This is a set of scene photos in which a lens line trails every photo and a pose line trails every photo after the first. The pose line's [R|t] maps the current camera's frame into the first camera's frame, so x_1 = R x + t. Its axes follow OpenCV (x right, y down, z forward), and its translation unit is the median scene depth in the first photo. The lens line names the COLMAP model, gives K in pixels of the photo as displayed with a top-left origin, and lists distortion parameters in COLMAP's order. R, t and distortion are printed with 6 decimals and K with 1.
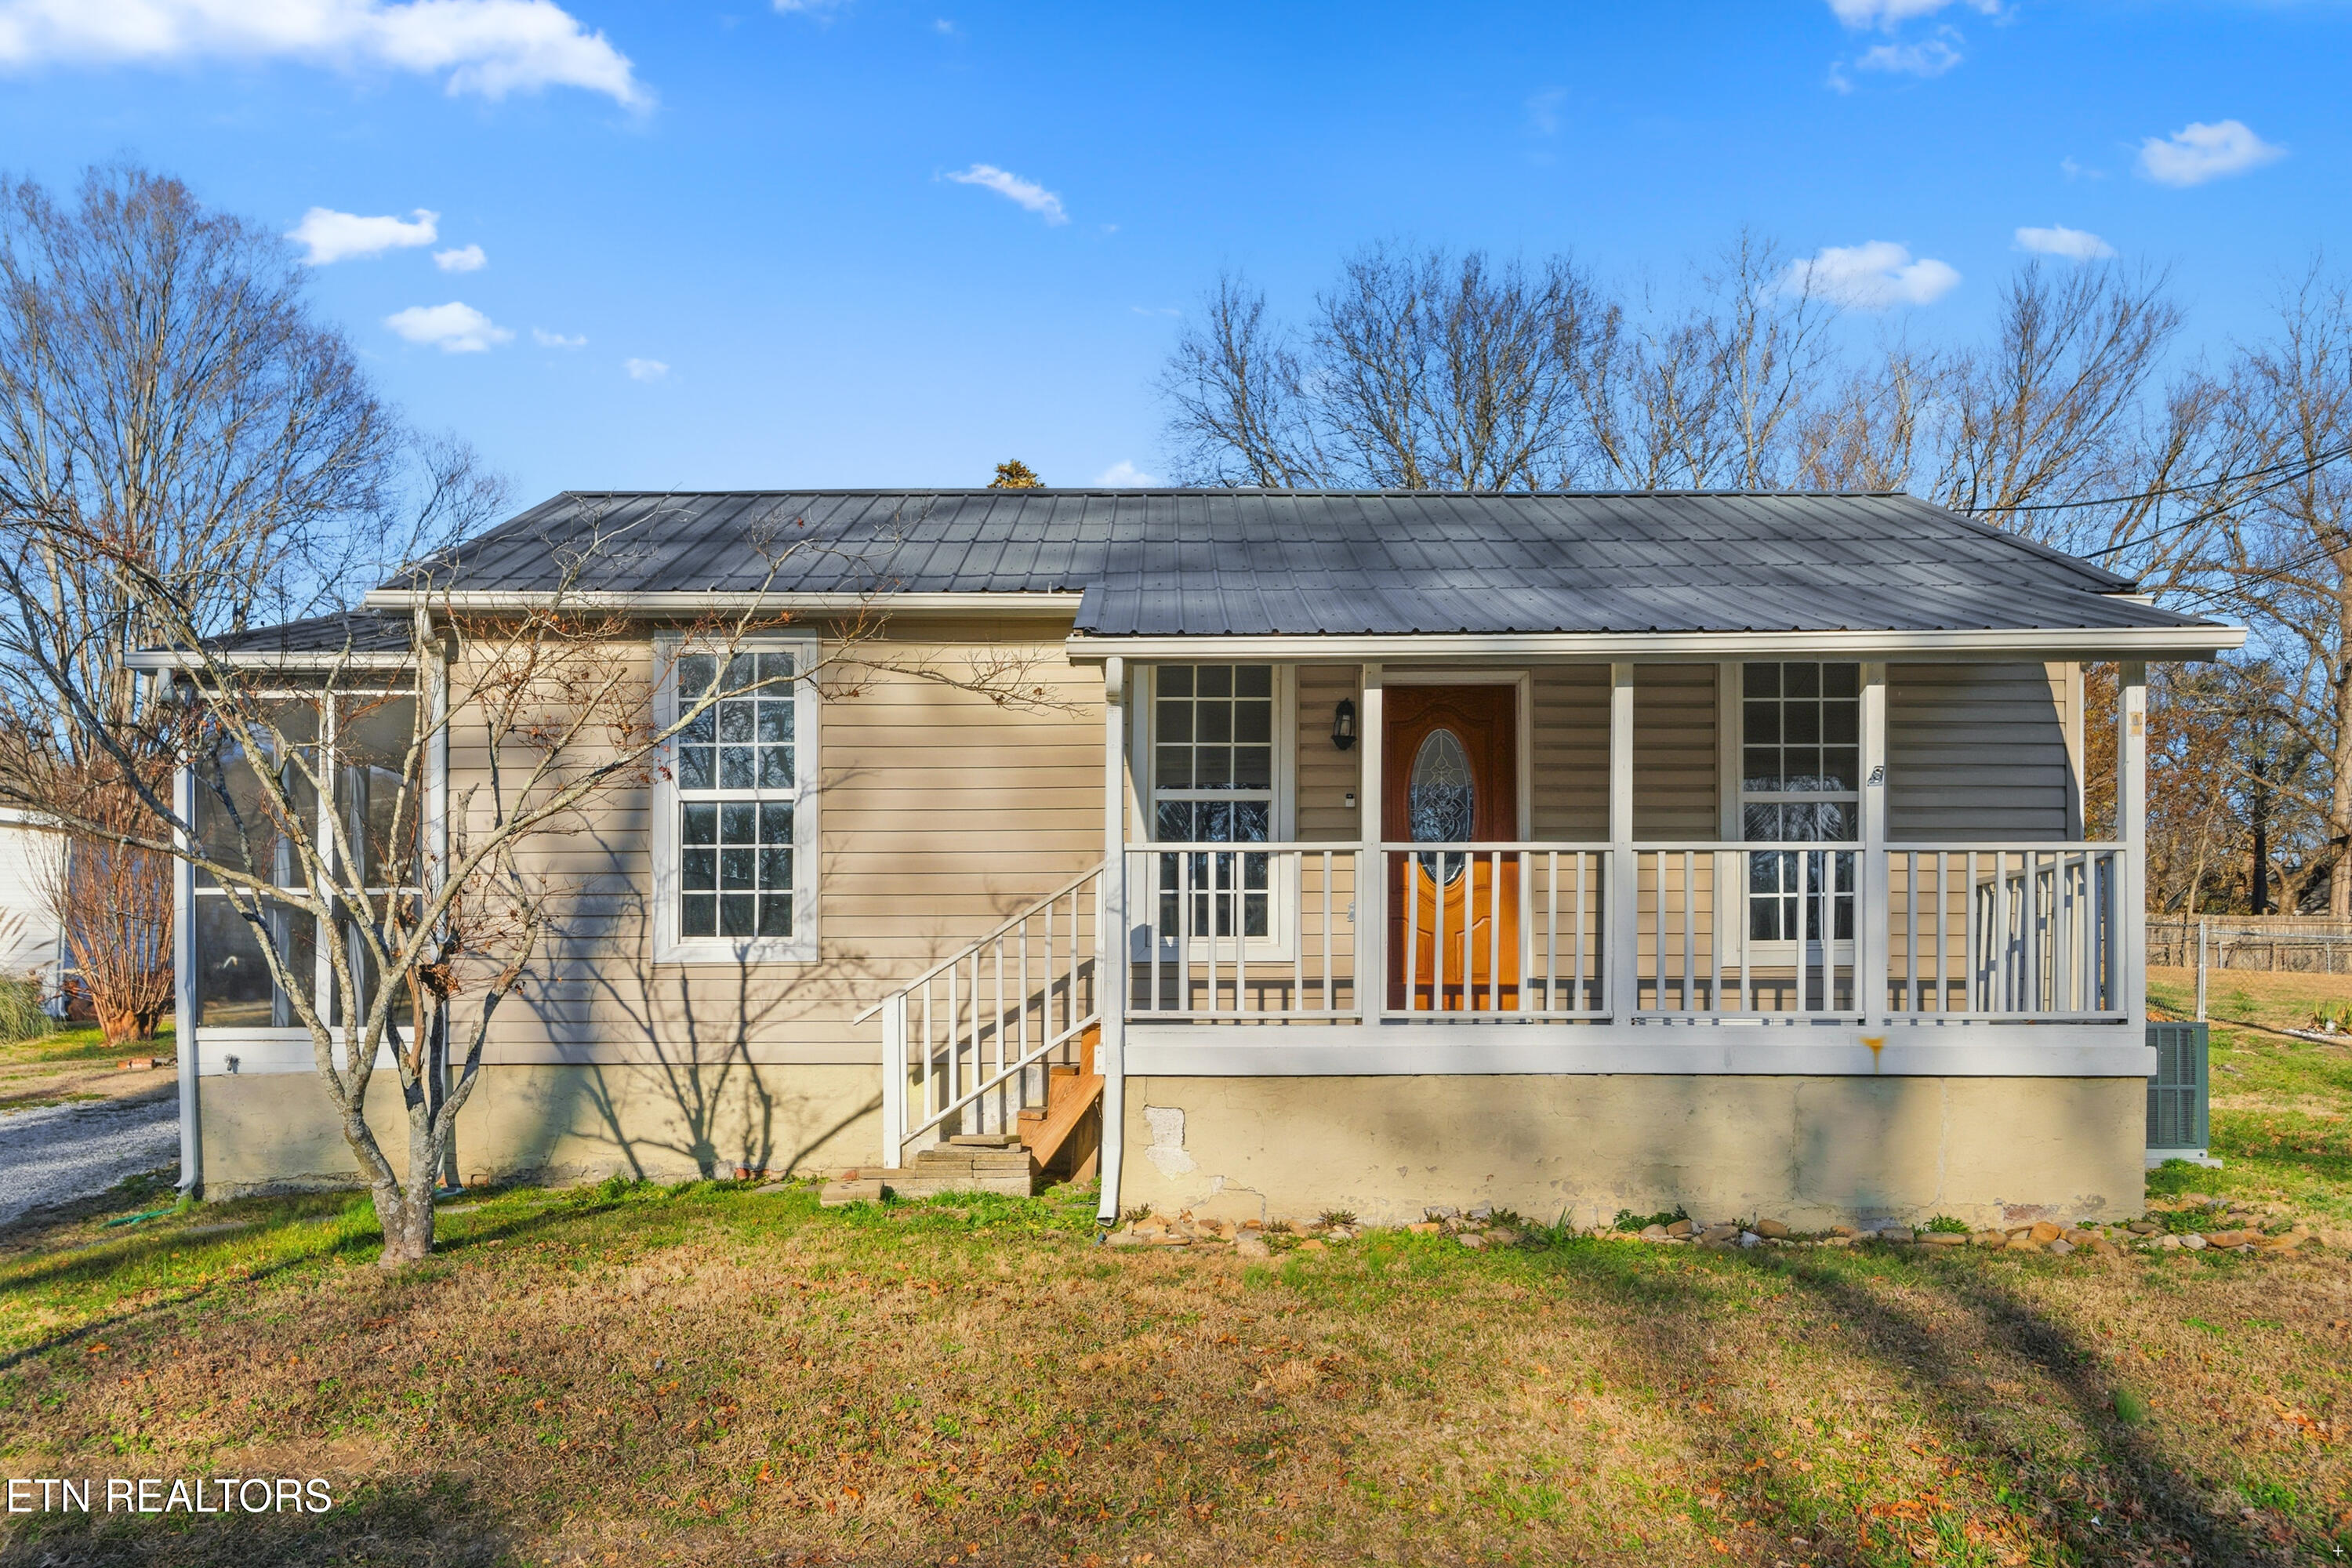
lens RADIAL K [[1860.5, 0, 1176.0], [0, 1860.5, 784.0], [0, 0, 1]] dist [-0.003302, -0.006203]
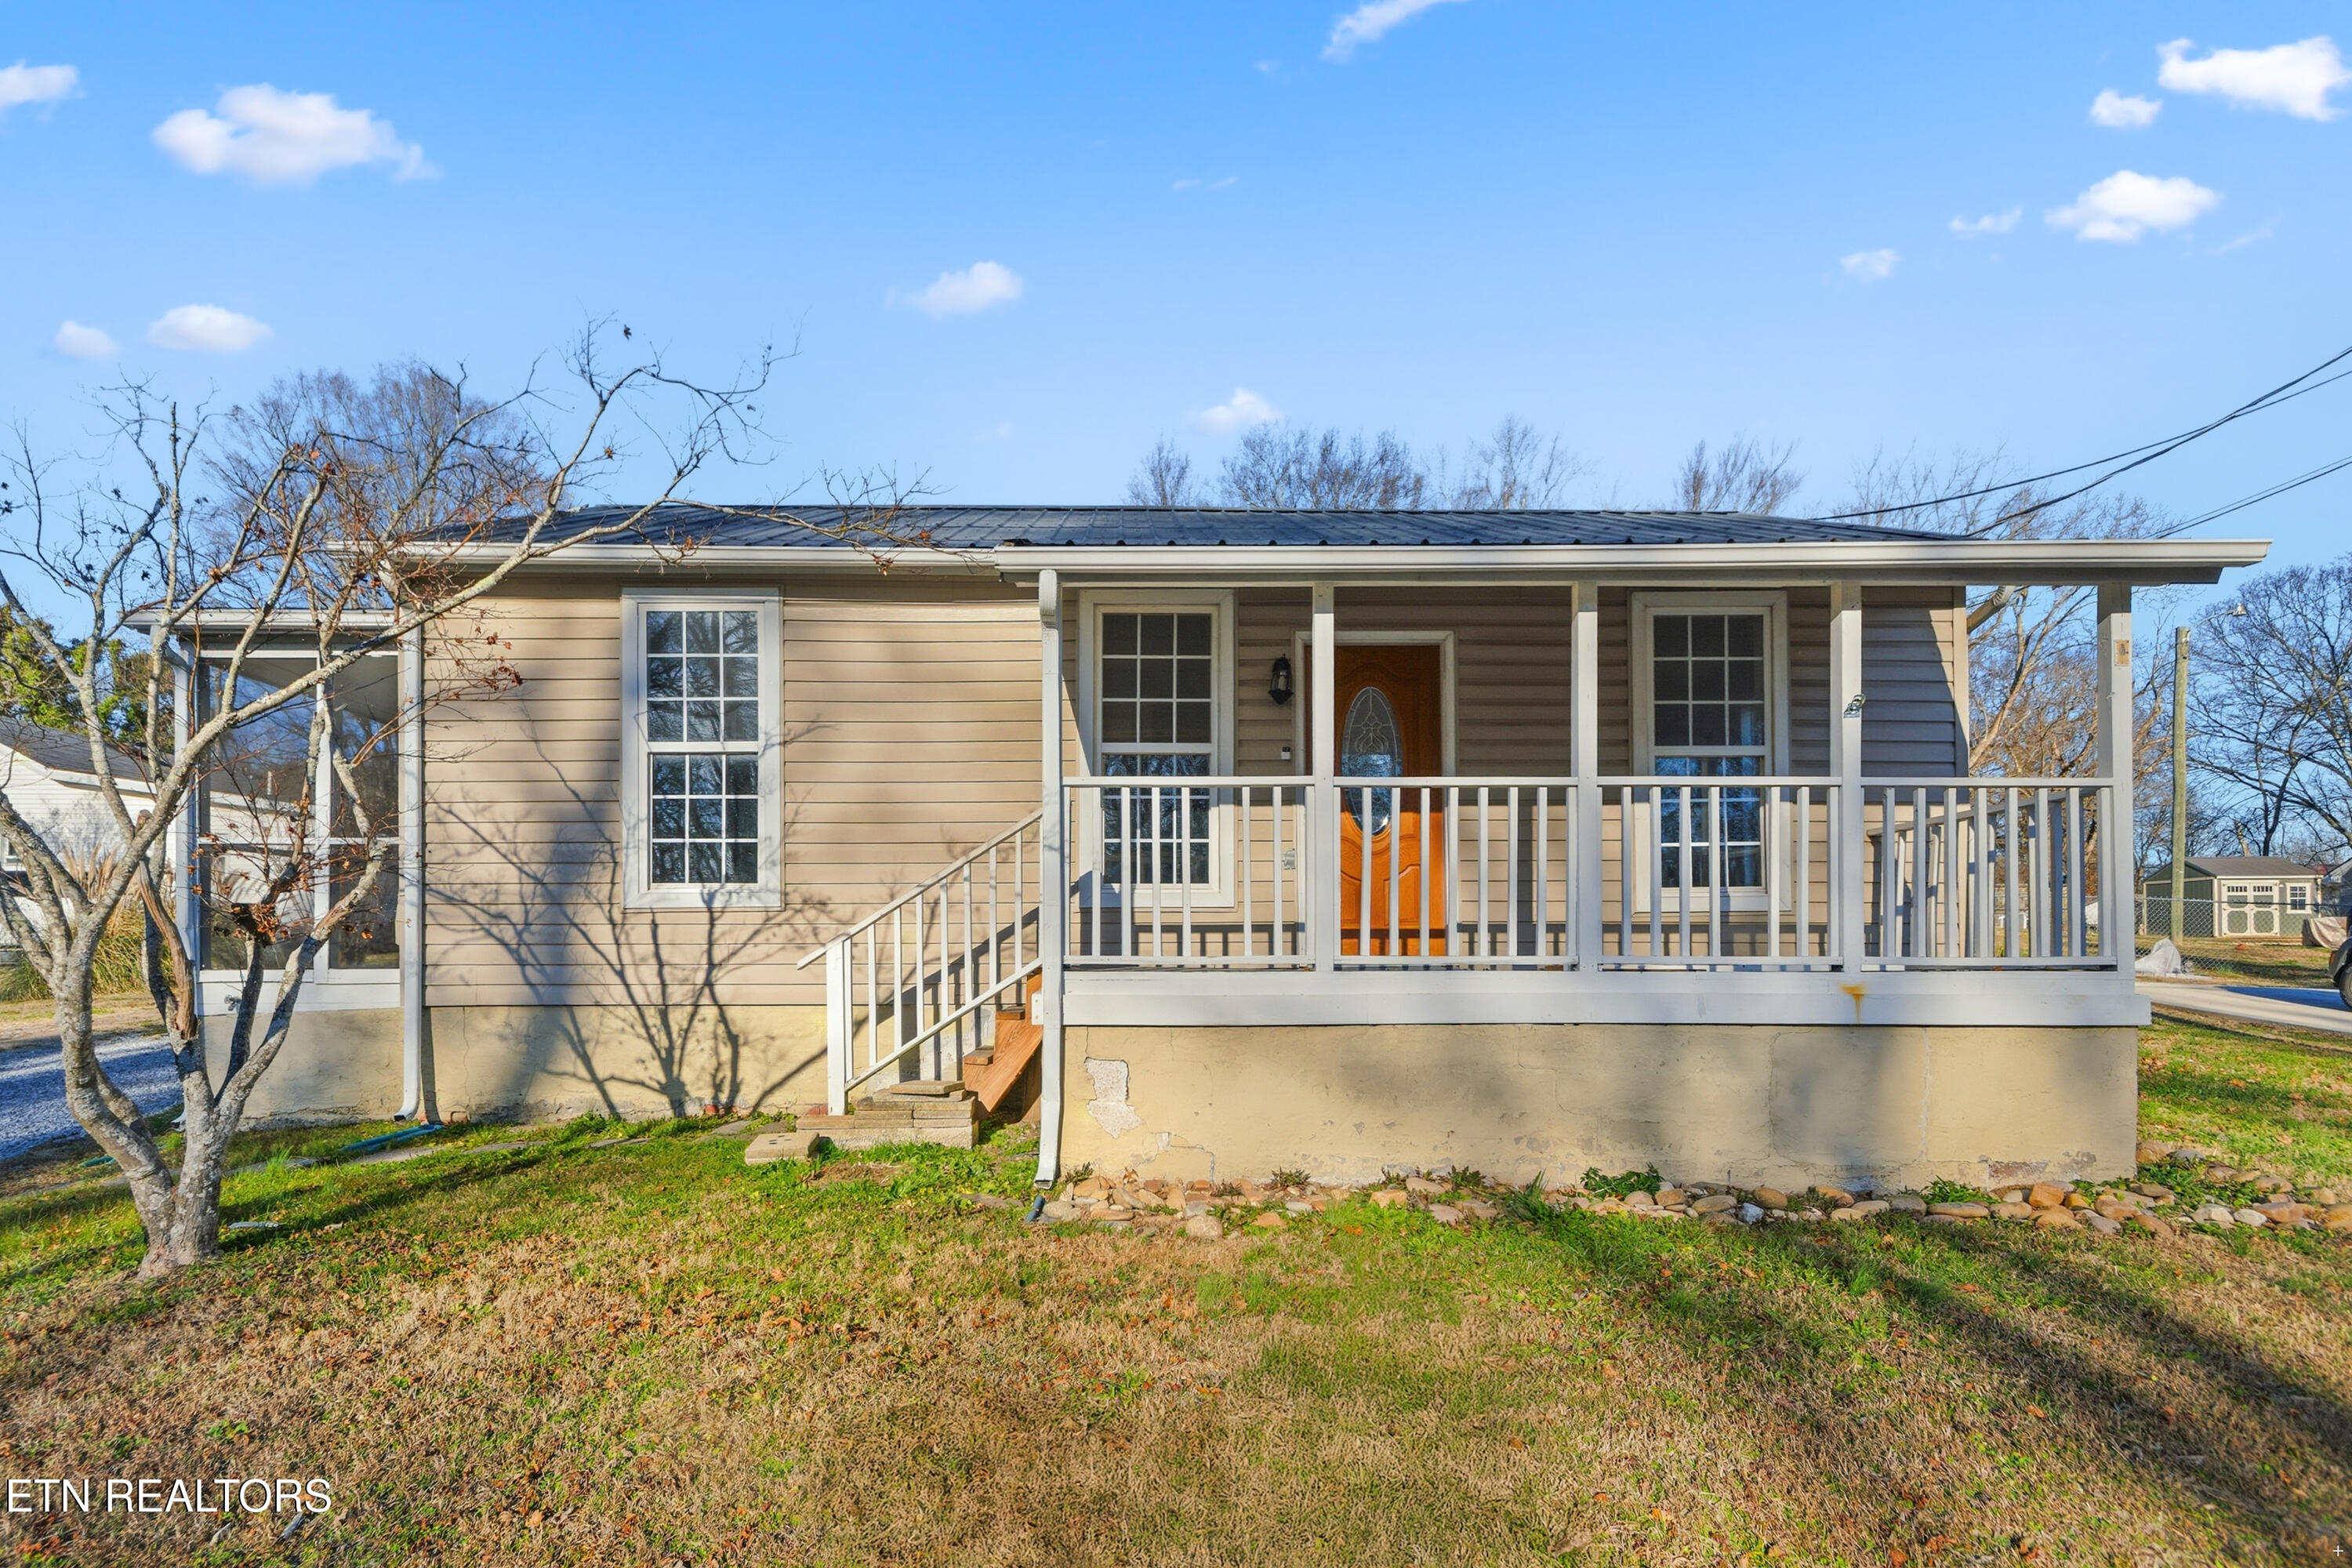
lens RADIAL K [[1087.9, 0, 1109.1], [0, 1087.9, 740.8], [0, 0, 1]] dist [-0.002098, 0.000052]
pose [[0.999773, -0.003454, -0.021015, 0.006286], [0.002056, 0.997806, -0.066176, 0.043318], [0.021198, 0.066118, 0.997587, 0.388243]]
